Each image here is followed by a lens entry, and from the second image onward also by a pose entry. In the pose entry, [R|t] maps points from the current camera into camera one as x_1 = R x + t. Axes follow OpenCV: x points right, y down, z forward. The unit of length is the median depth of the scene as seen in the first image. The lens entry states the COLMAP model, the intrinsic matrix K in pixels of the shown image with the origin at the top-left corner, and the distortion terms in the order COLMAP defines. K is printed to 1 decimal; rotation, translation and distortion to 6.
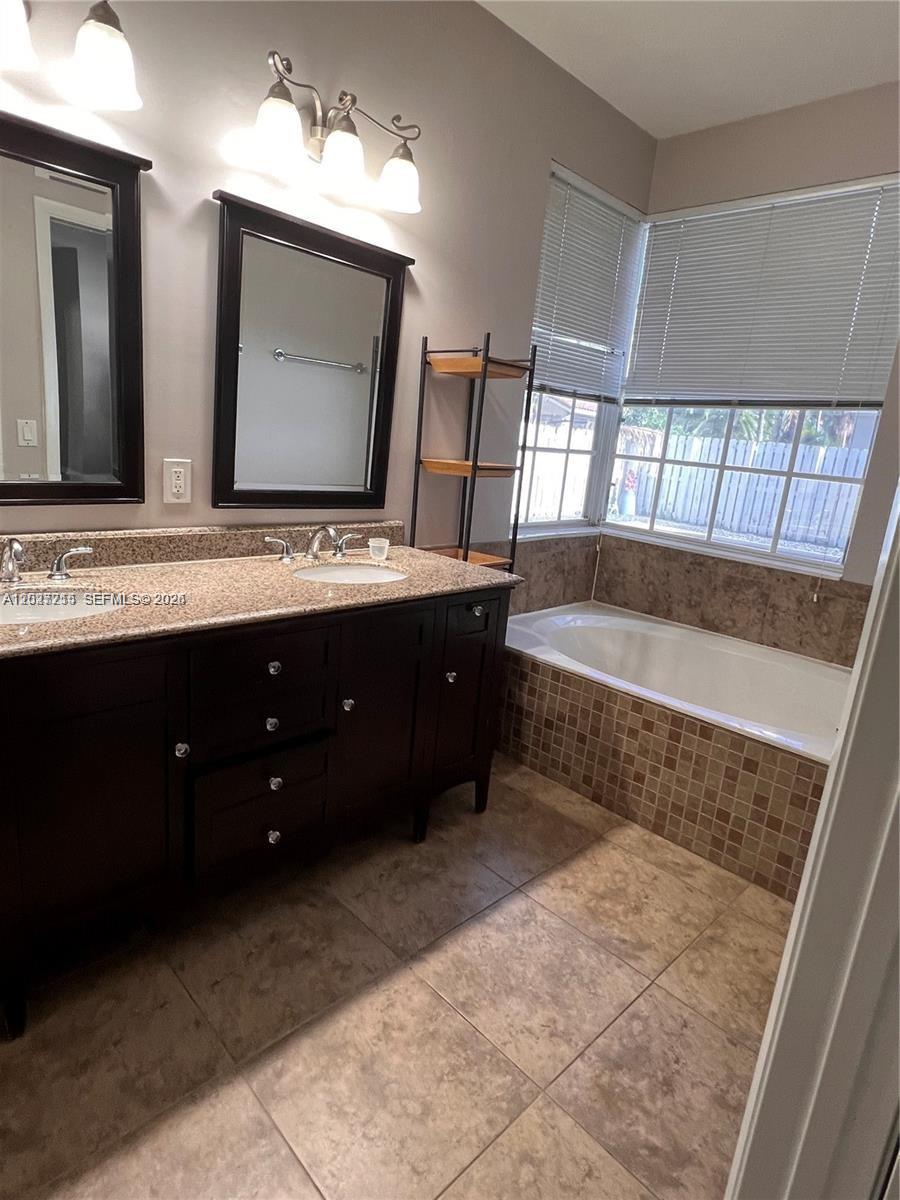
lens RADIAL K [[681.8, 0, 449.7], [0, 681.8, 598.7], [0, 0, 1]] dist [0.000627, 0.000142]
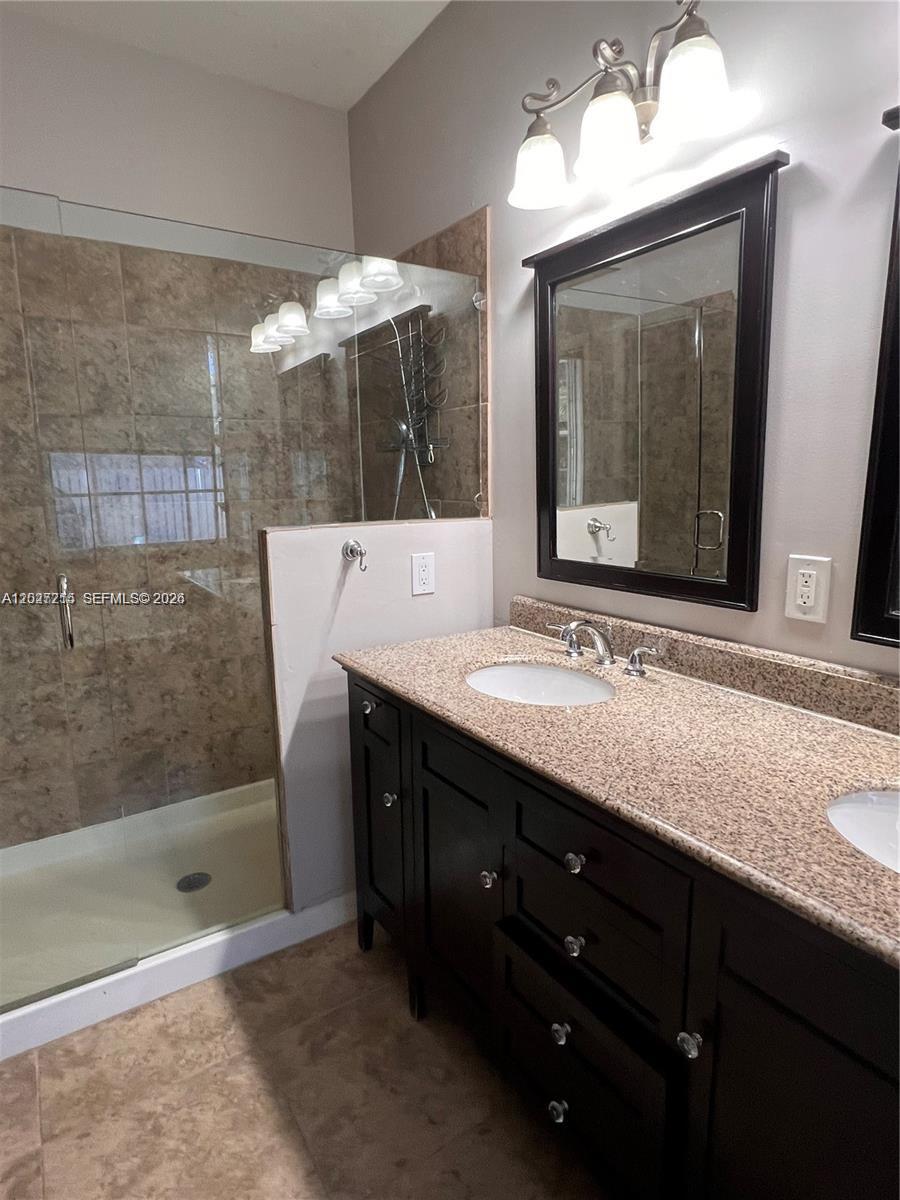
lens RADIAL K [[681.8, 0, 451.1], [0, 681.8, 596.9], [0, 0, 1]] dist [0.000627, 0.000142]
pose [[-0.206051, 0.086431, -0.974717, 0.333830], [-0.236041, 0.962288, 0.135227, -0.177269], [0.949646, 0.257937, -0.177879, 0.812234]]
